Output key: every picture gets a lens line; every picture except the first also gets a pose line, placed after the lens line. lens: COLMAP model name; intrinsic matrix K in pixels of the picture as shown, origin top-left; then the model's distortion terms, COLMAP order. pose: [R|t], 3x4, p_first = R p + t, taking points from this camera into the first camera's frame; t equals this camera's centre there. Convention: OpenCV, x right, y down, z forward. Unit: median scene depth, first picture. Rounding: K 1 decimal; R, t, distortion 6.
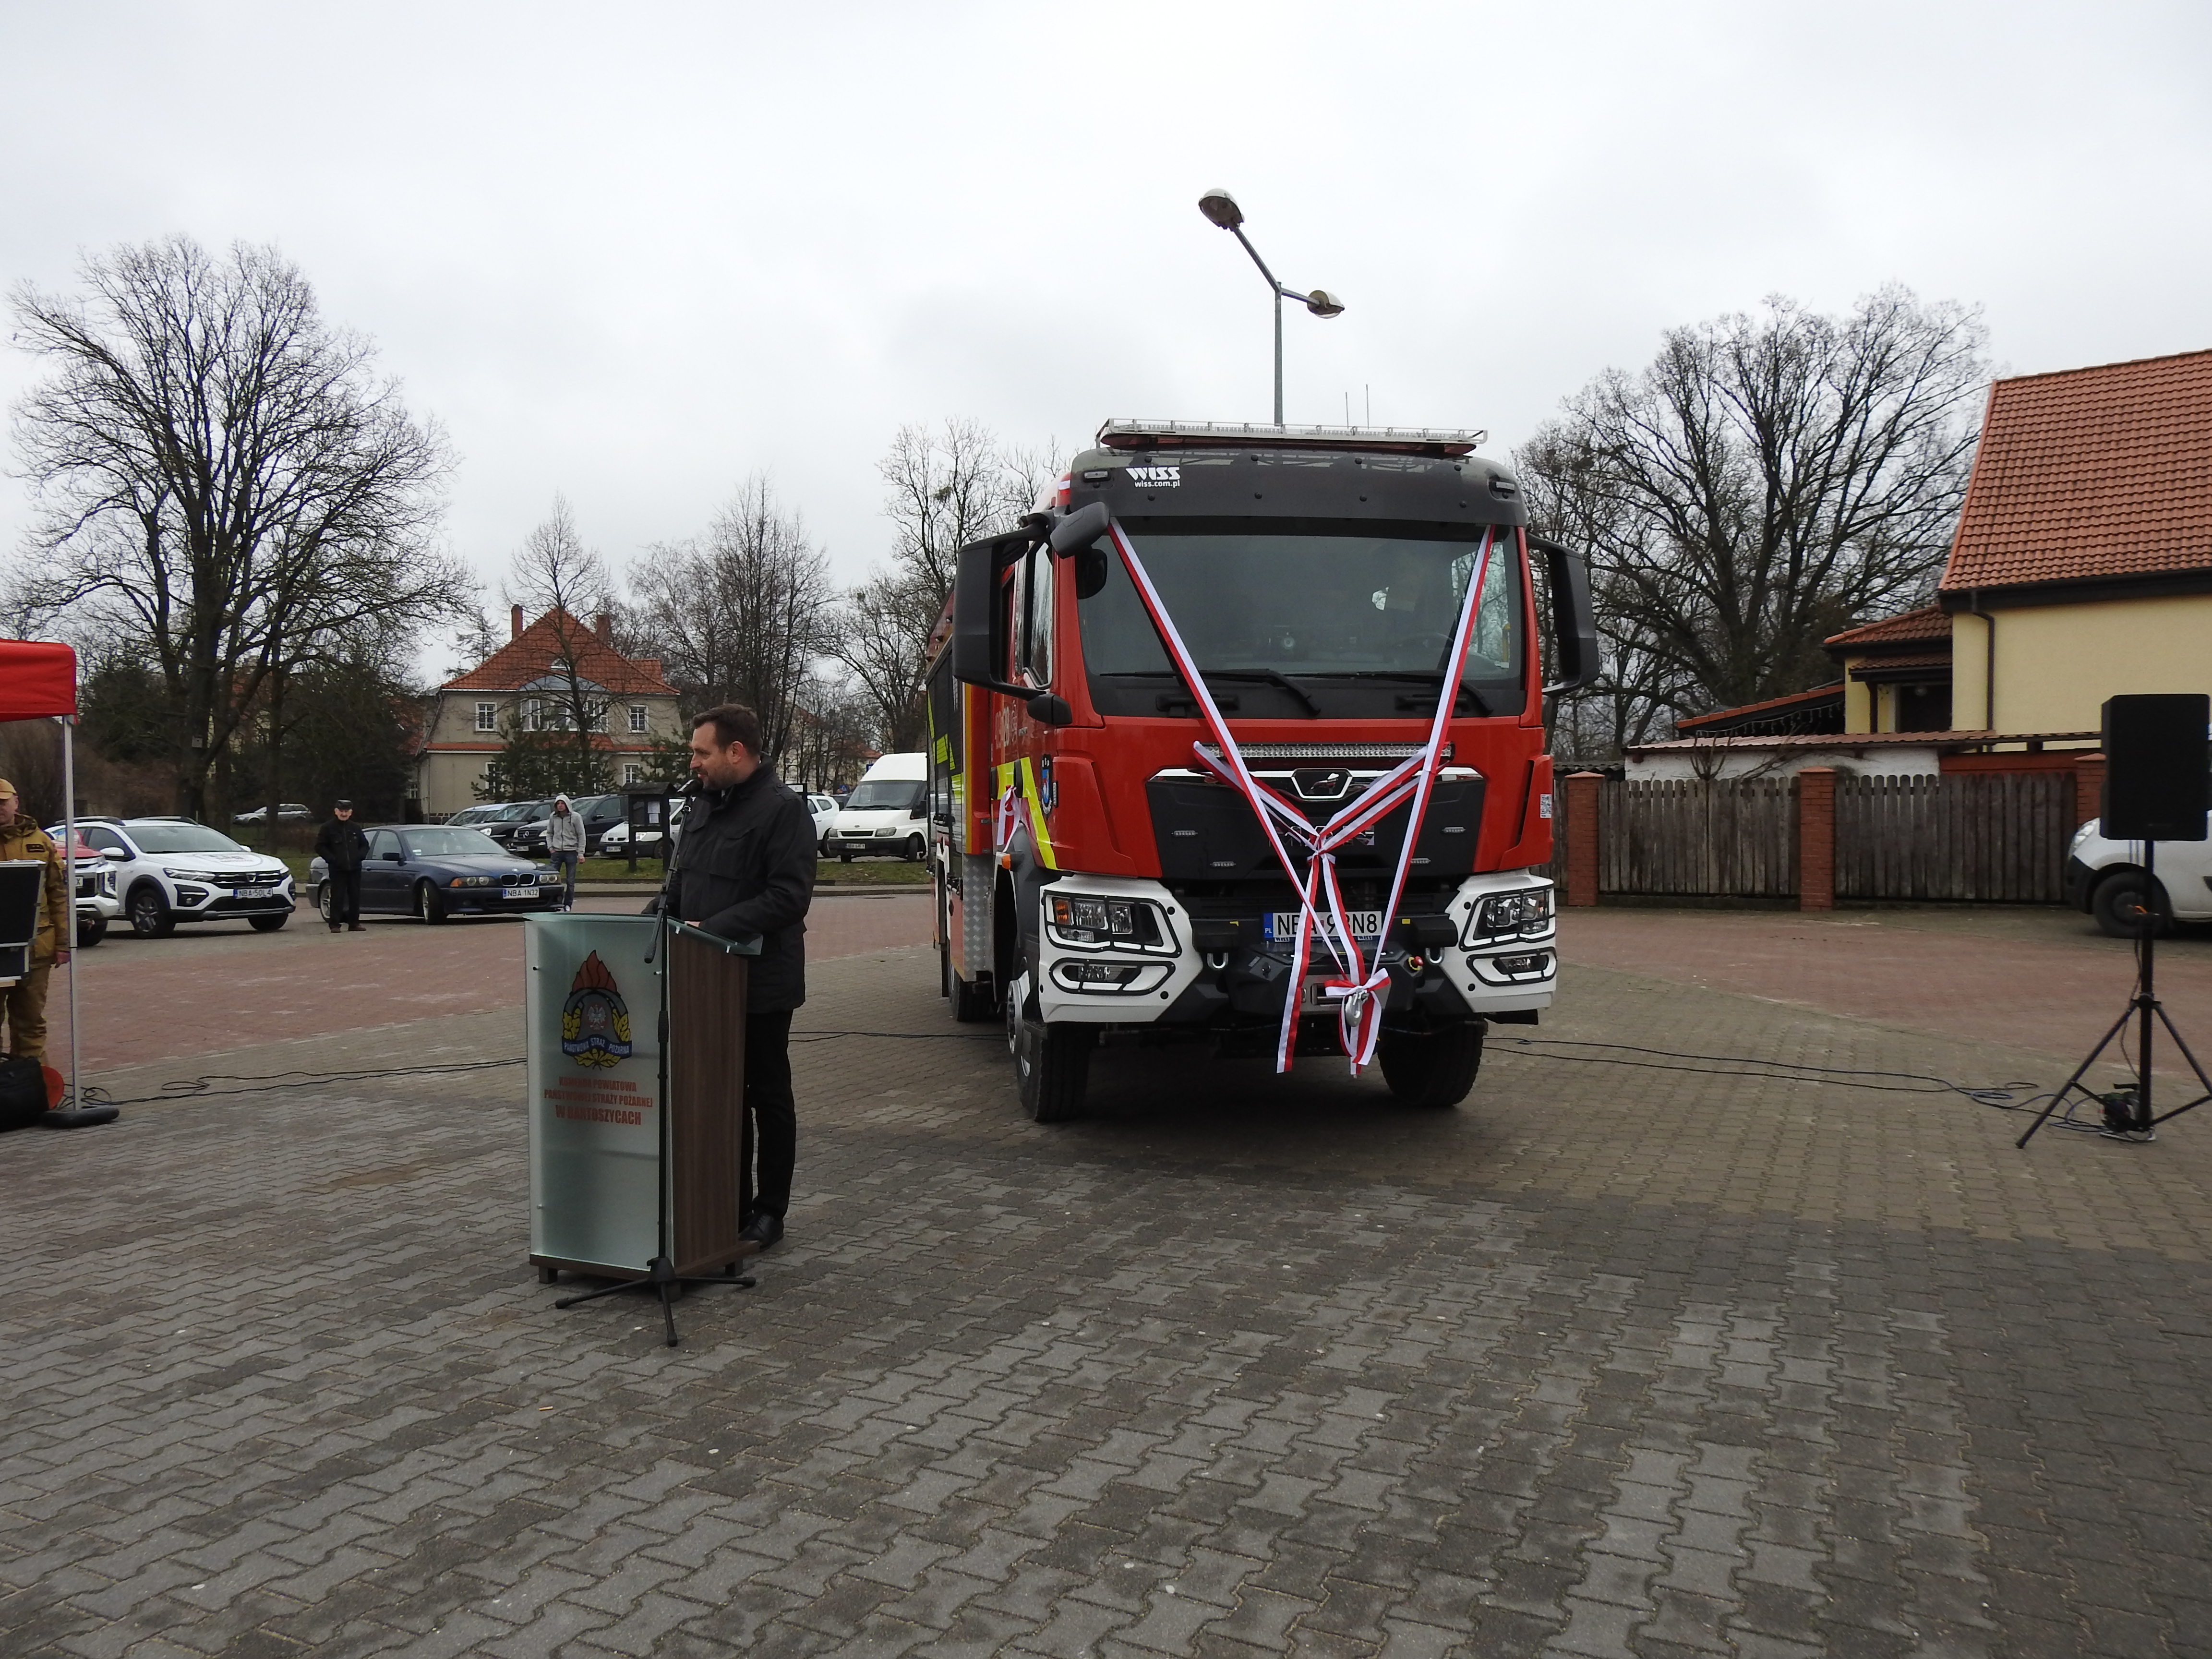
lens RADIAL K [[1584.4, 0, 1107.9], [0, 1584.4, 828.1], [0, 0, 1]] dist [-0.000697, -0.001313]
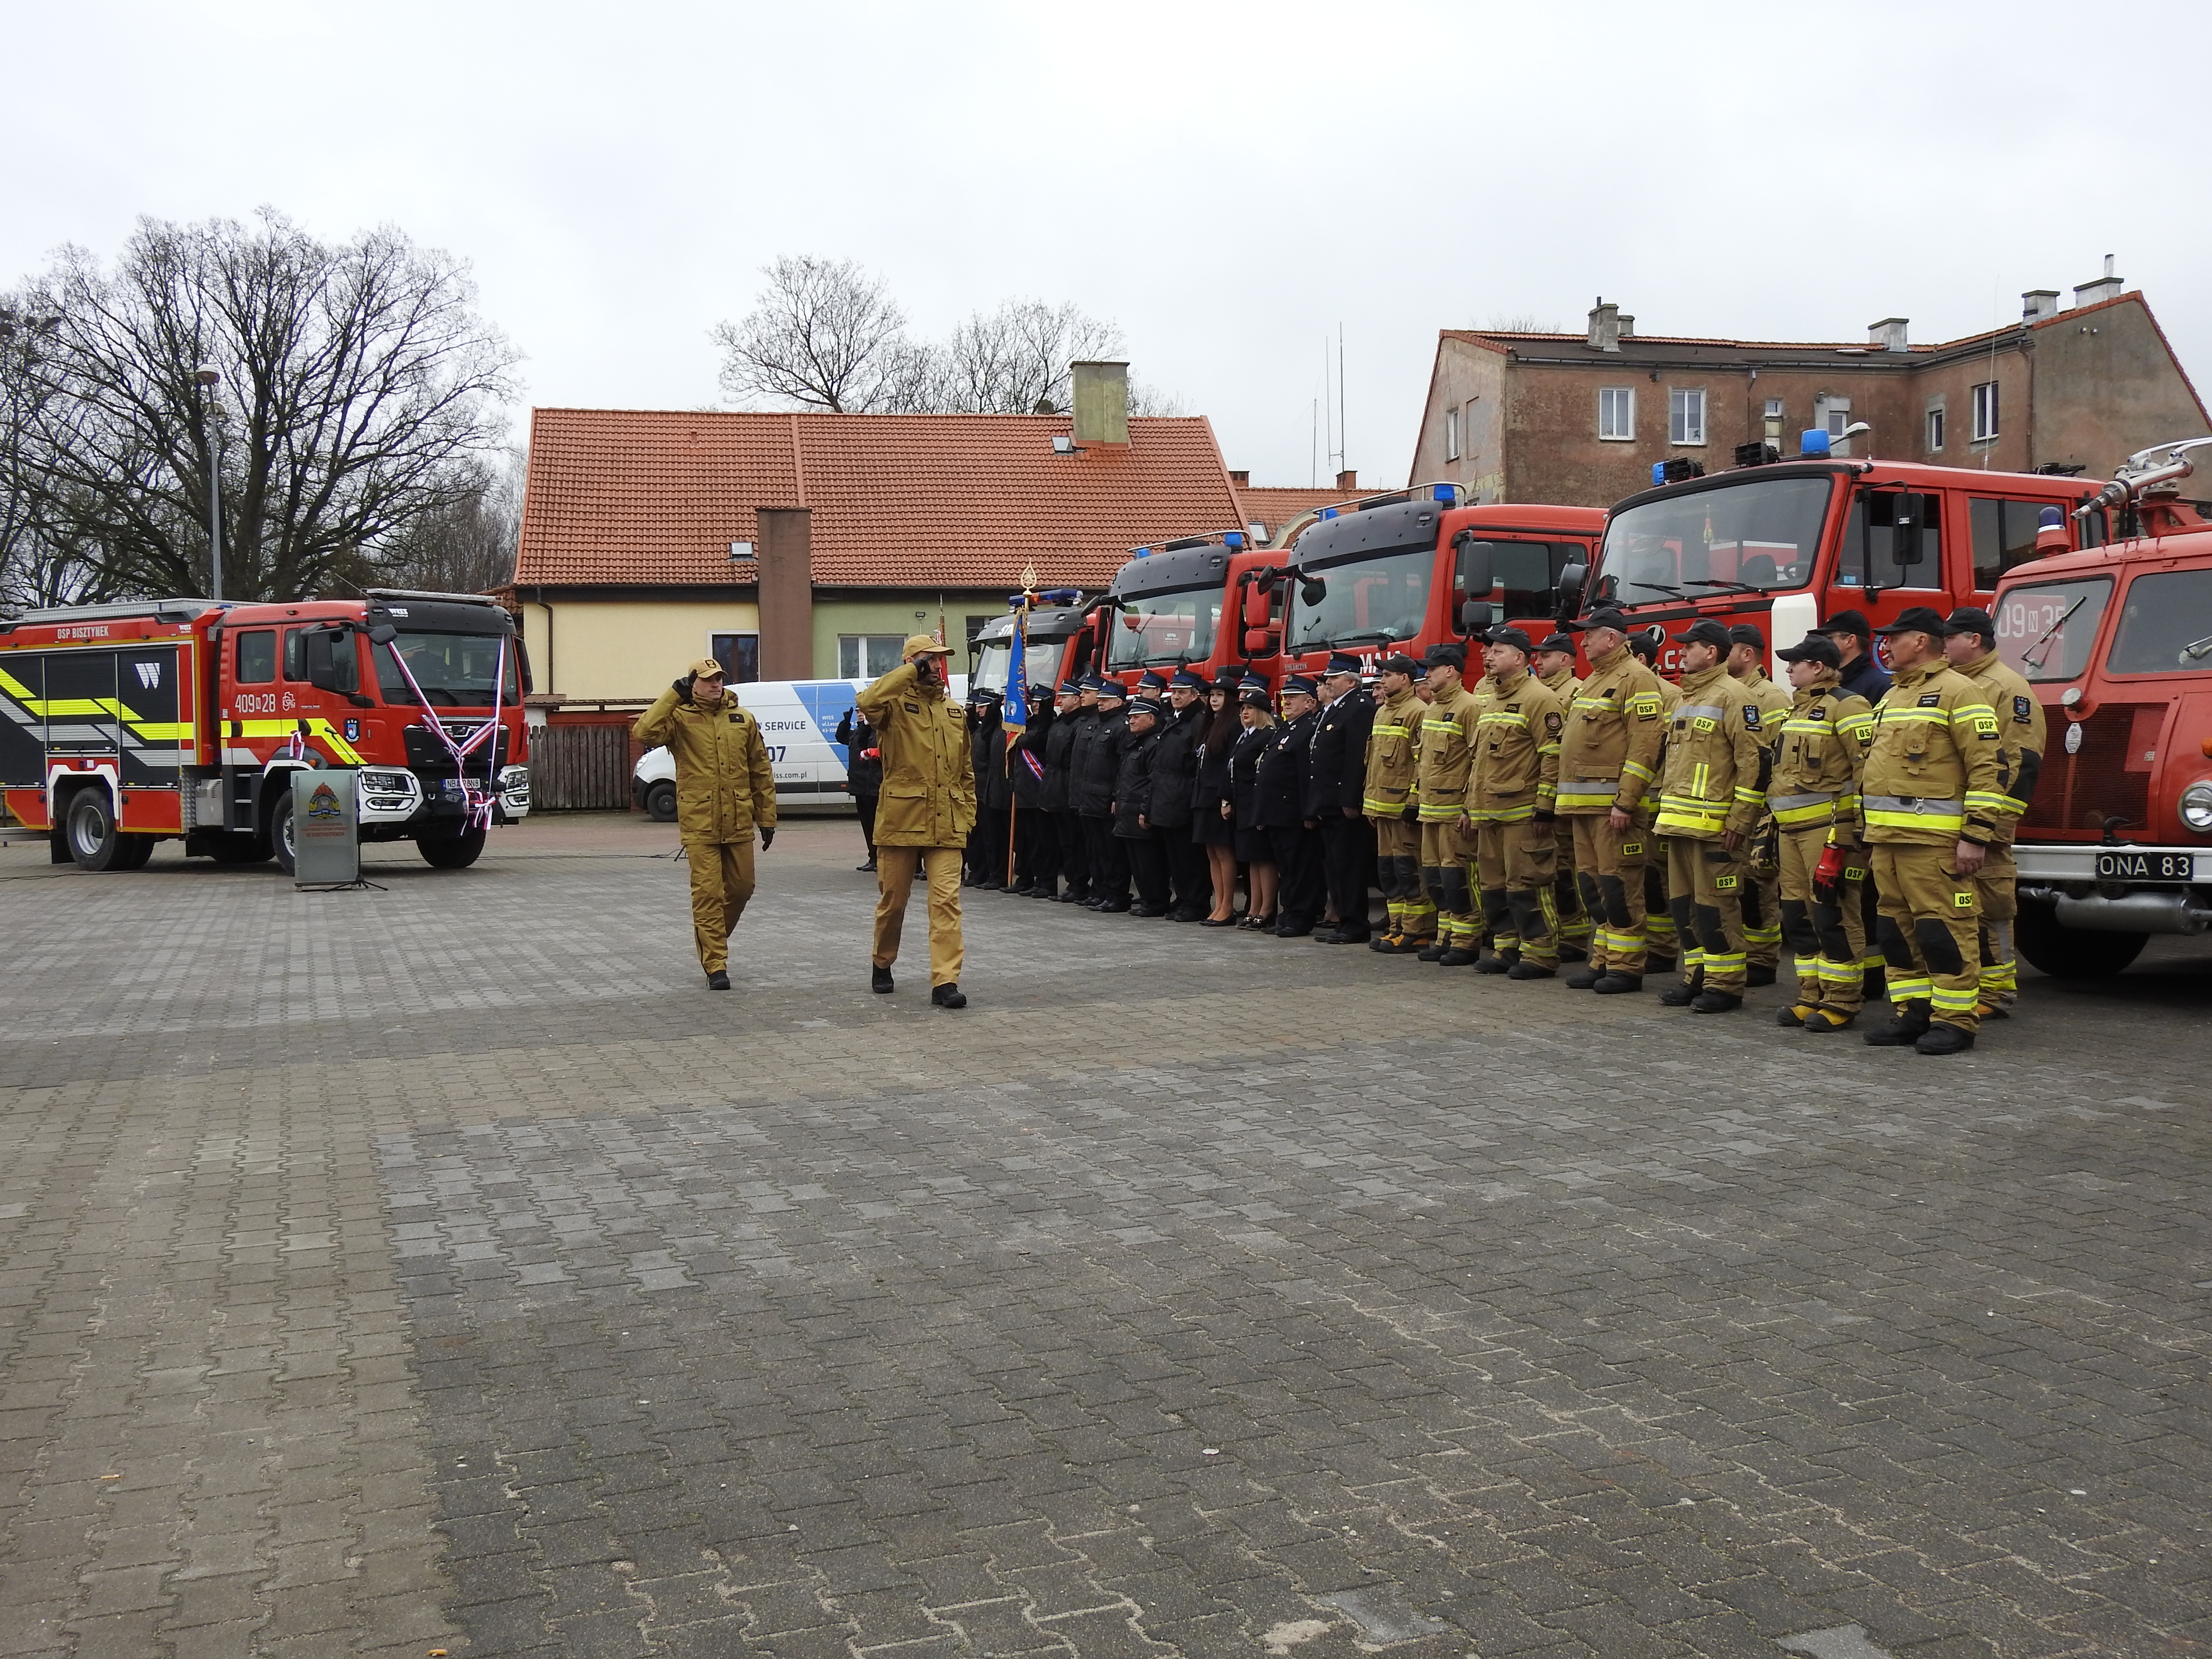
lens RADIAL K [[2087.3, 0, 1097.8], [0, 2087.3, 826.8], [0, 0, 1]] dist [0.001446, 0.000000]
pose [[0.680860, -0.026029, 0.731951, -0.596439], [0.012552, 0.999636, 0.023872, 0.022000], [-0.732306, -0.007066, 0.680939, -0.761660]]
